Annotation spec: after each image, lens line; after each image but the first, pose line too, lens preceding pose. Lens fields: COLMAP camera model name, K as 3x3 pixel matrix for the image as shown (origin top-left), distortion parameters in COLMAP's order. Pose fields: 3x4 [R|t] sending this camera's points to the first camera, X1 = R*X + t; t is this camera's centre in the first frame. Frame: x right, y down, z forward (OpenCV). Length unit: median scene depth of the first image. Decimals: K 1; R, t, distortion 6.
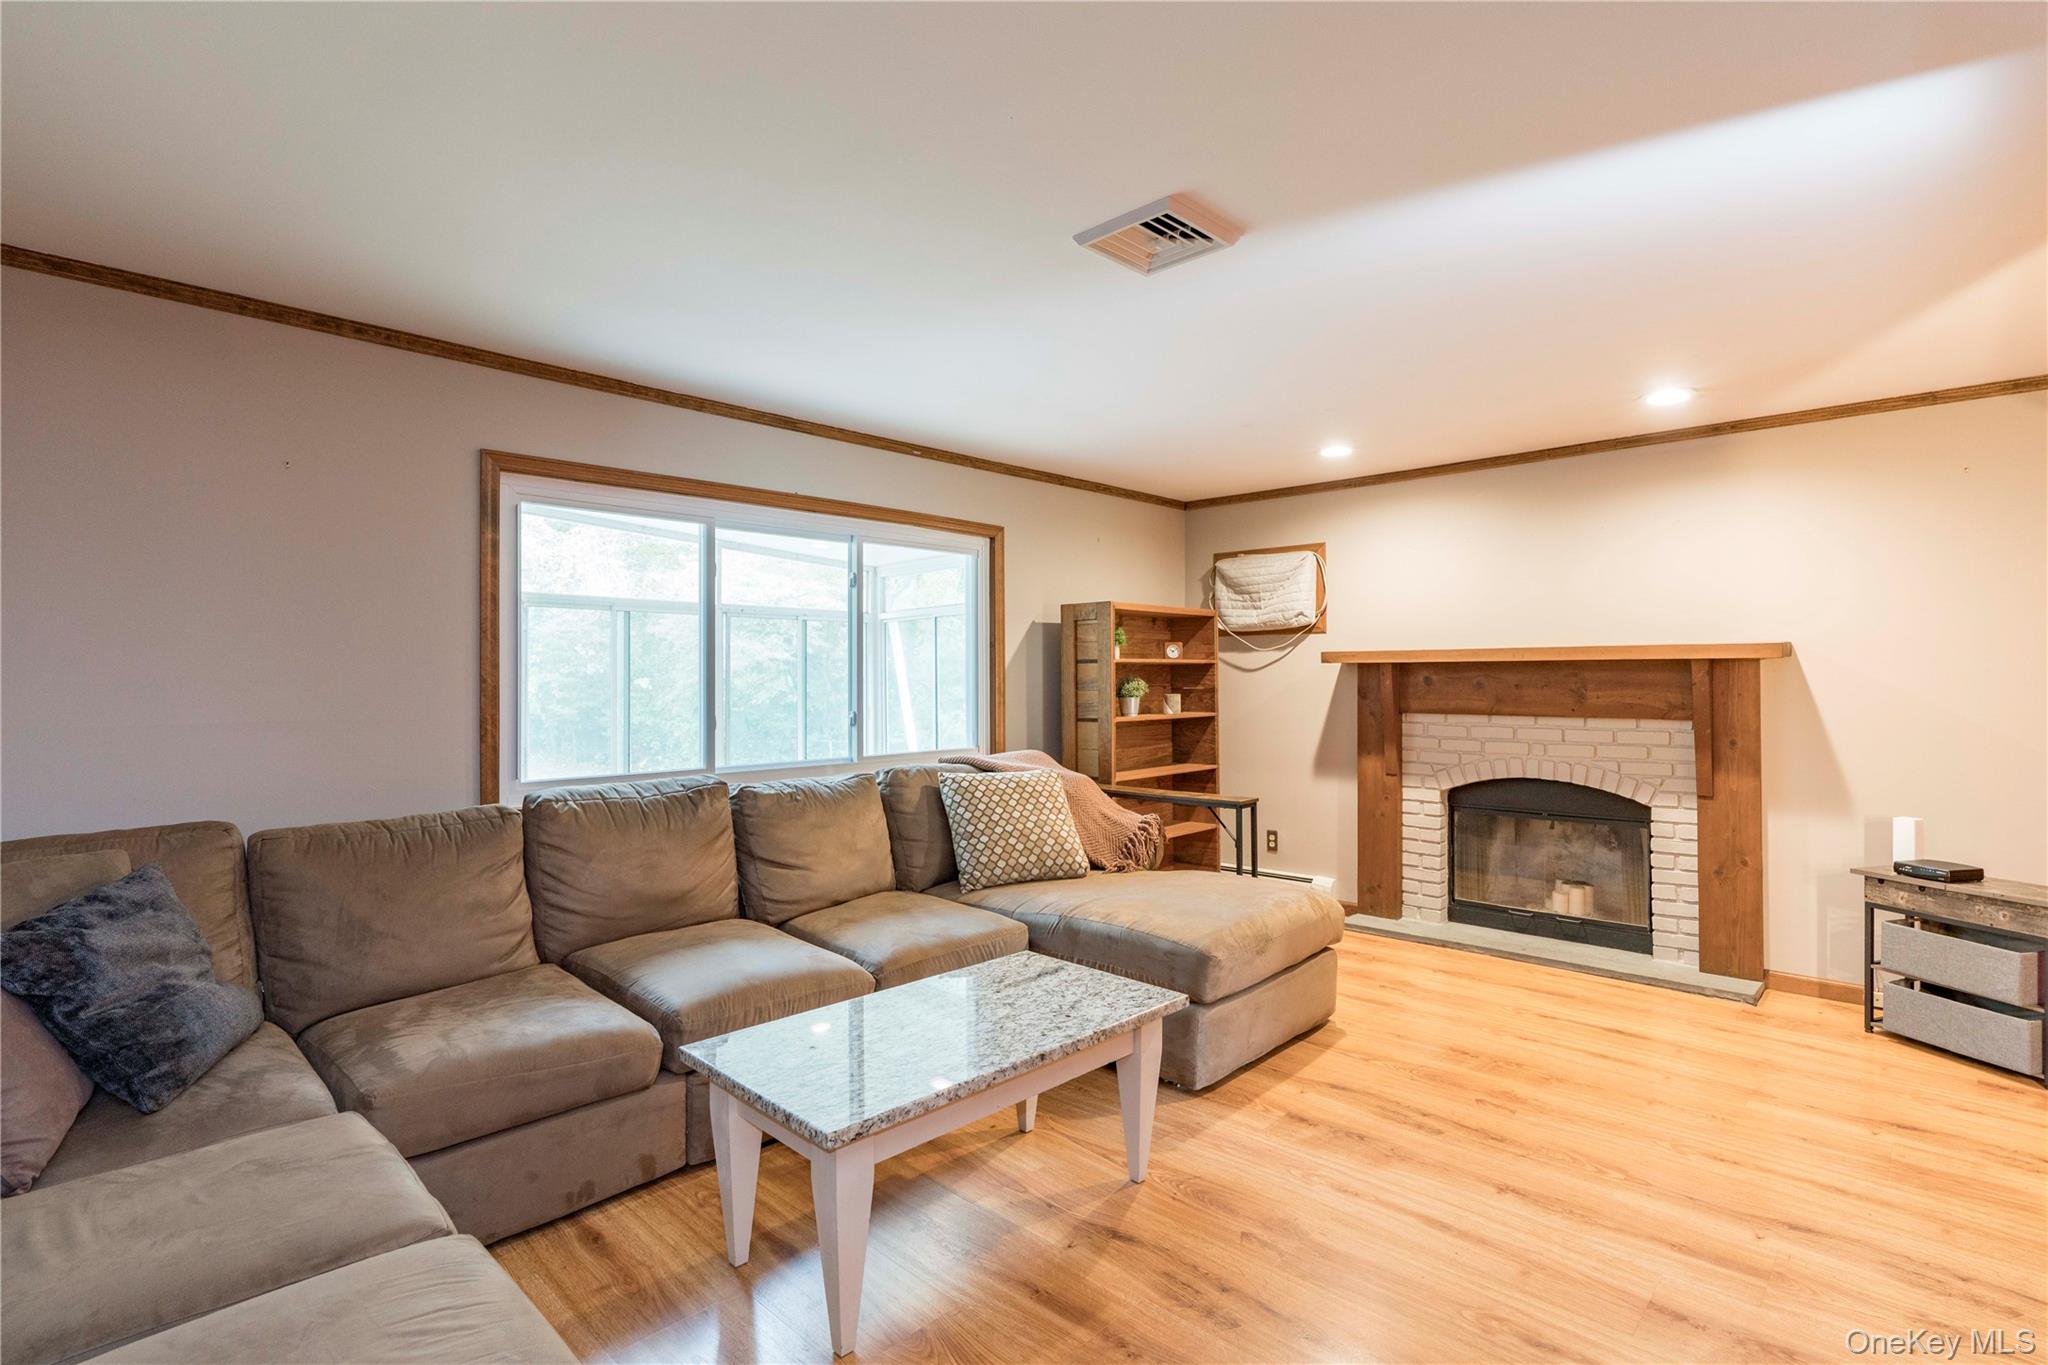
lens RADIAL K [[981.7, 0, 1022.0], [0, 981.7, 676.1], [0, 0, 1]] dist [-0.004378, 0.000965]
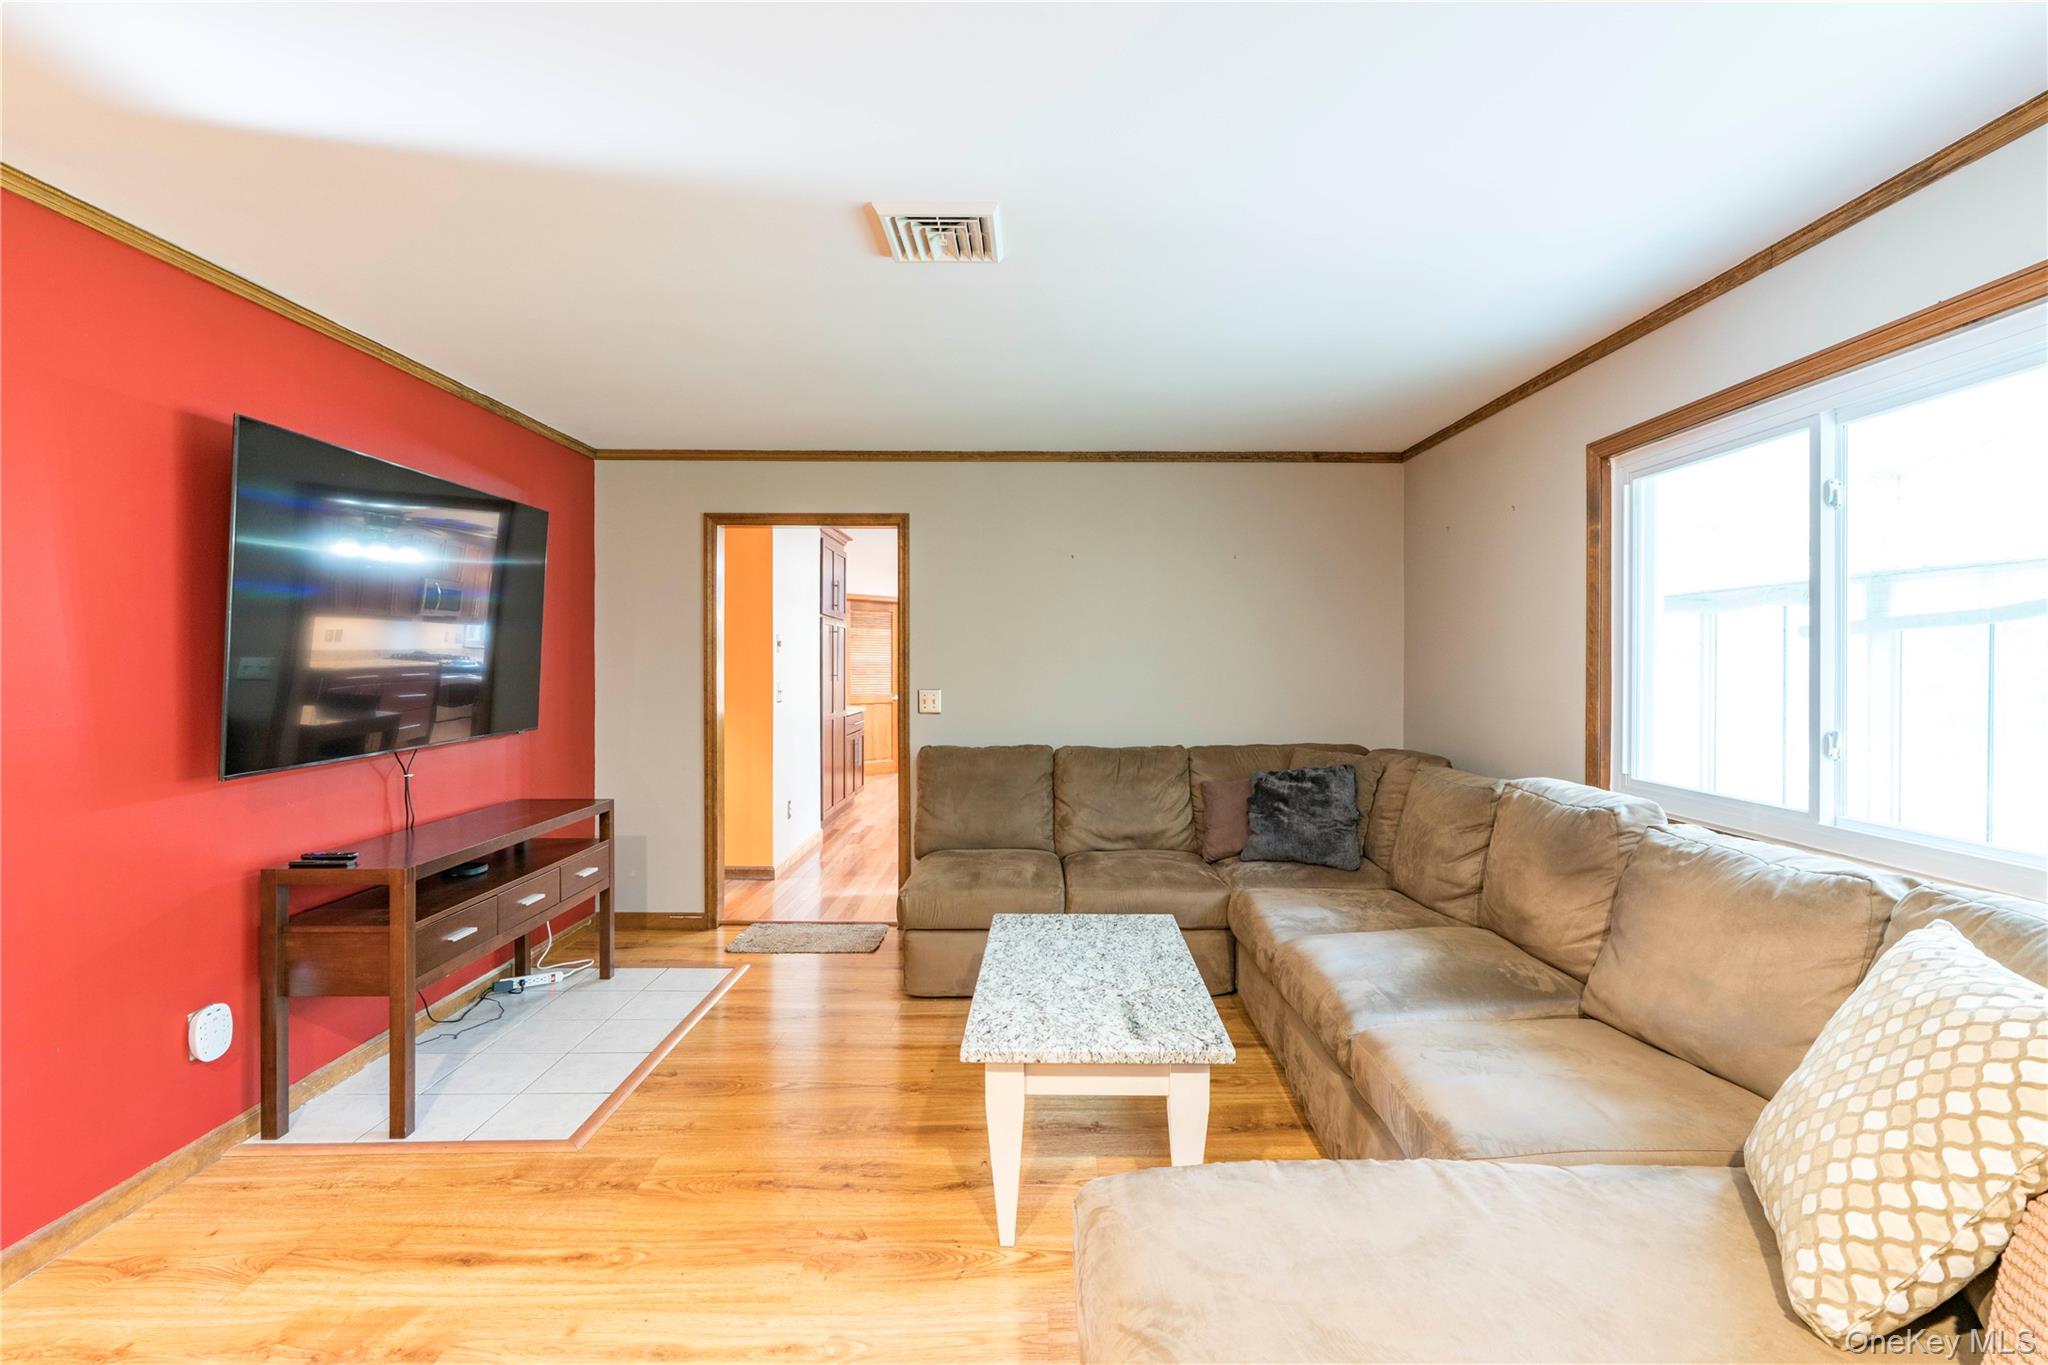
lens RADIAL K [[923.1, 0, 1038.0], [0, 923.1, 670.8], [0, 0, 1]] dist [-0.004815, -0.000117]
pose [[-0.711895, 0.005674, -0.702263, 0.695716], [0.002128, 0.999980, 0.005923, -0.002307], [0.702282, 0.002722, -0.711893, 1.656251]]
